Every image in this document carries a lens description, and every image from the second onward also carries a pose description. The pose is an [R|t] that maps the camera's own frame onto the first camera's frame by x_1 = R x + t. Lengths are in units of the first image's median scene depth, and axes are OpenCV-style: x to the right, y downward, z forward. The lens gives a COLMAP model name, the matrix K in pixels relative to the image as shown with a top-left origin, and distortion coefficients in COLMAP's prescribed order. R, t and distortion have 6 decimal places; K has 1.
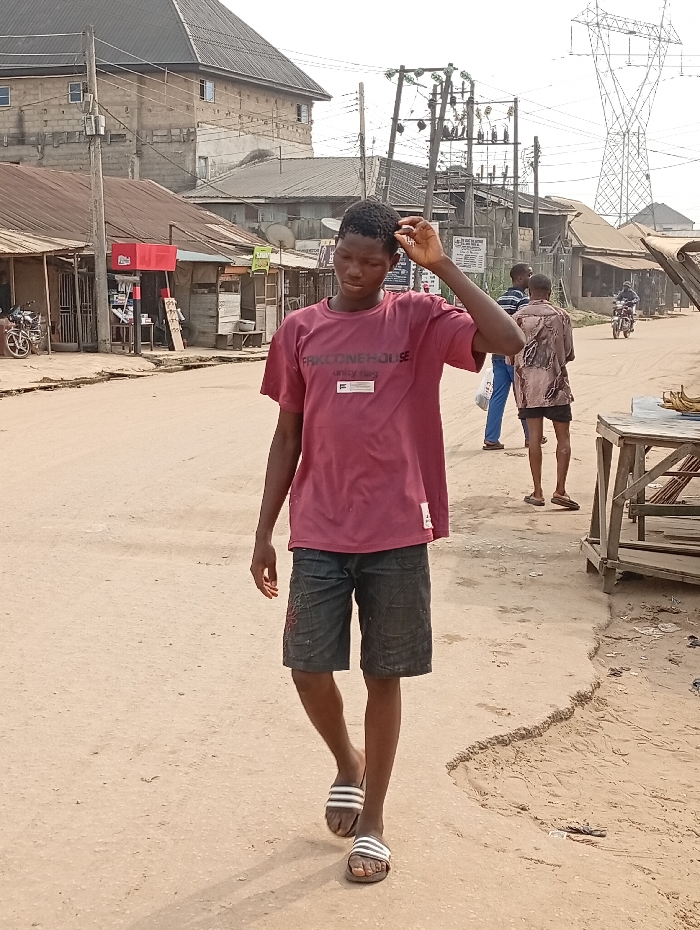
lens RADIAL K [[1444.2, 0, 345.6], [0, 1444.2, 461.5], [0, 0, 1]] dist [0.131030, 0.000000]
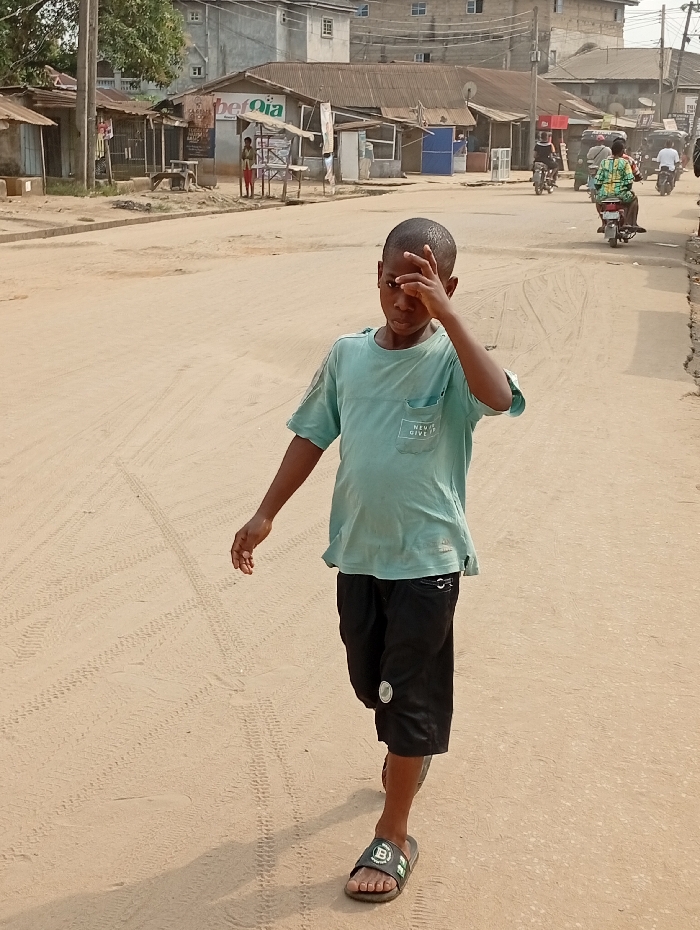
lens RADIAL K [[1456.5, 0, 353.2], [0, 1456.5, 466.9], [0, 0, 1]] dist [0.054285, 0.000000]
pose [[0.985176, 0.050540, -0.163934, -0.033626], [-0.033615, 0.993965, 0.104422, 0.077347], [0.168222, -0.097363, 0.980929, -0.636058]]
